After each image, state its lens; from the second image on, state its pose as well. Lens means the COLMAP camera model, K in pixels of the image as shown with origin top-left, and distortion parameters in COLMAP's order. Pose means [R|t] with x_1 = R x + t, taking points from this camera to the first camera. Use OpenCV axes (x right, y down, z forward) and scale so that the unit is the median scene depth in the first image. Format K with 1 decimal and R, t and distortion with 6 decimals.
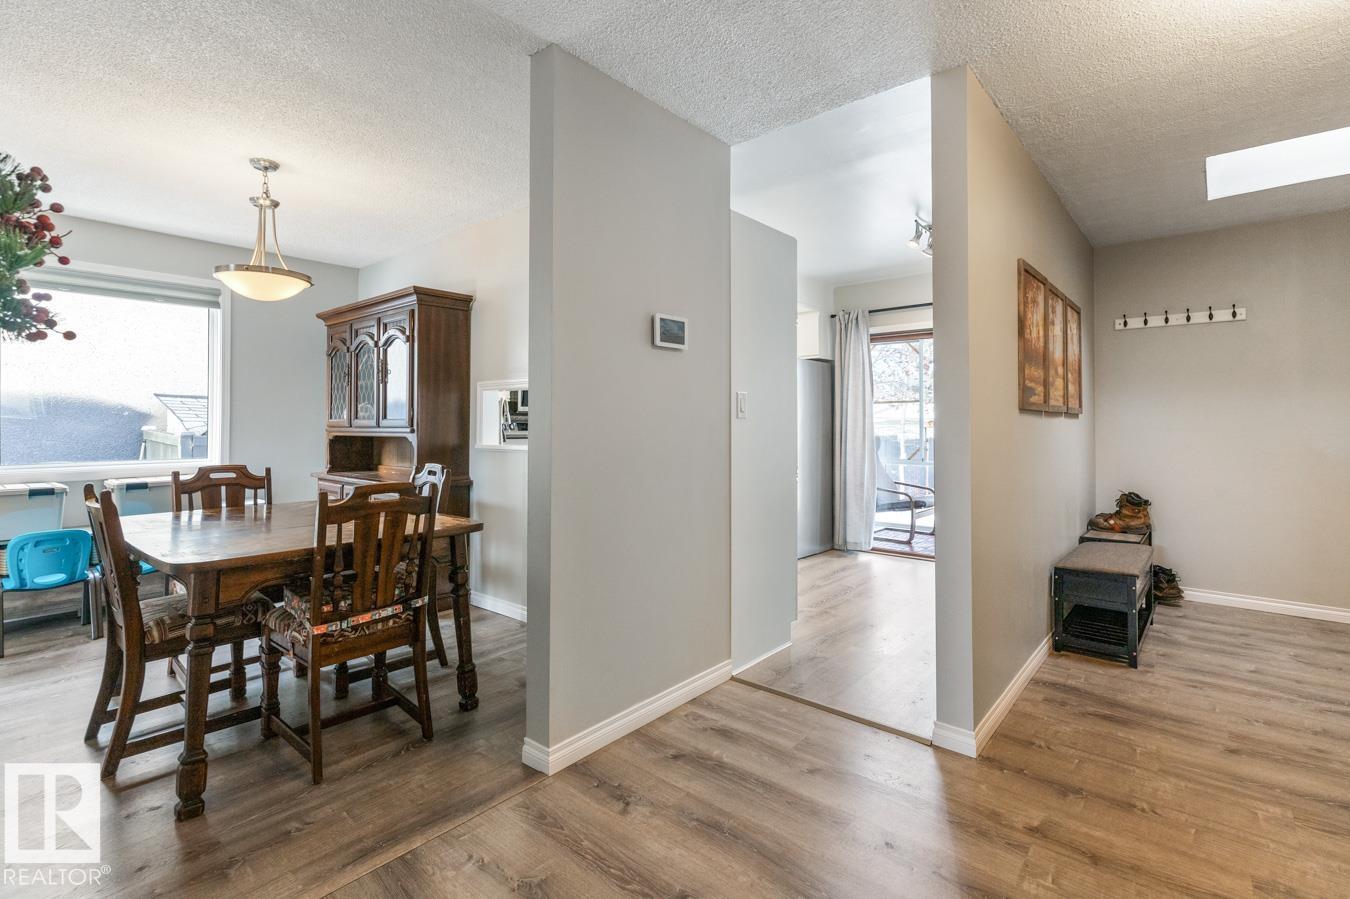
lens RADIAL K [[616.8, 0, 679.5], [0, 616.8, 423.2], [0, 0, 1]] dist [0.004587, -0.000721]
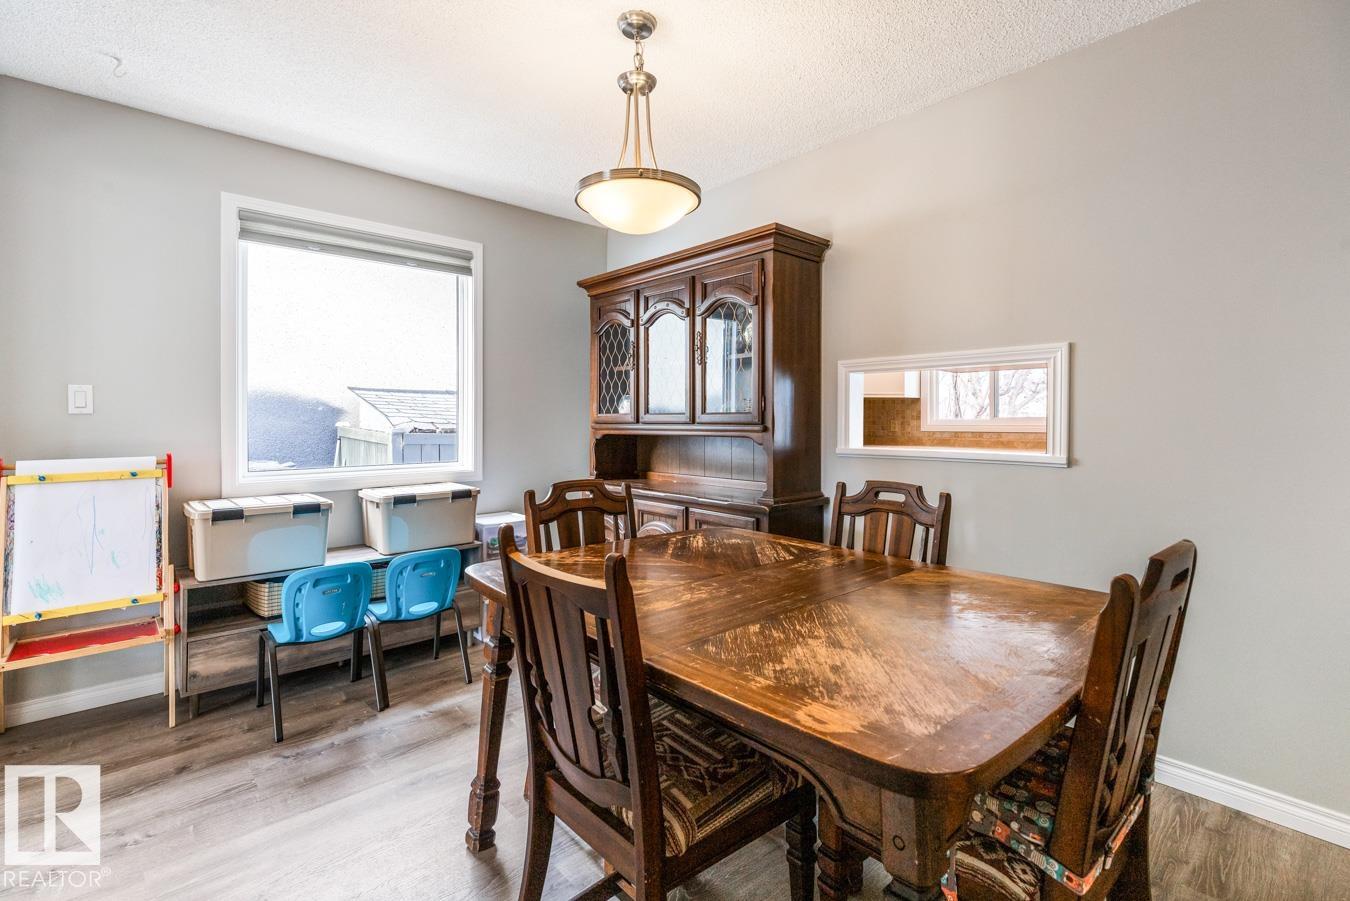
lens RADIAL K [[616.8, 0, 695.8], [0, 616.8, 431.7], [0, 0, 1]] dist [0.004587, -0.000721]
pose [[0.992857, 0.003786, -0.119251, -0.431204], [-0.001593, 0.999828, 0.018479, 0.001963], [0.119300, -0.018157, 0.992692, 0.283354]]
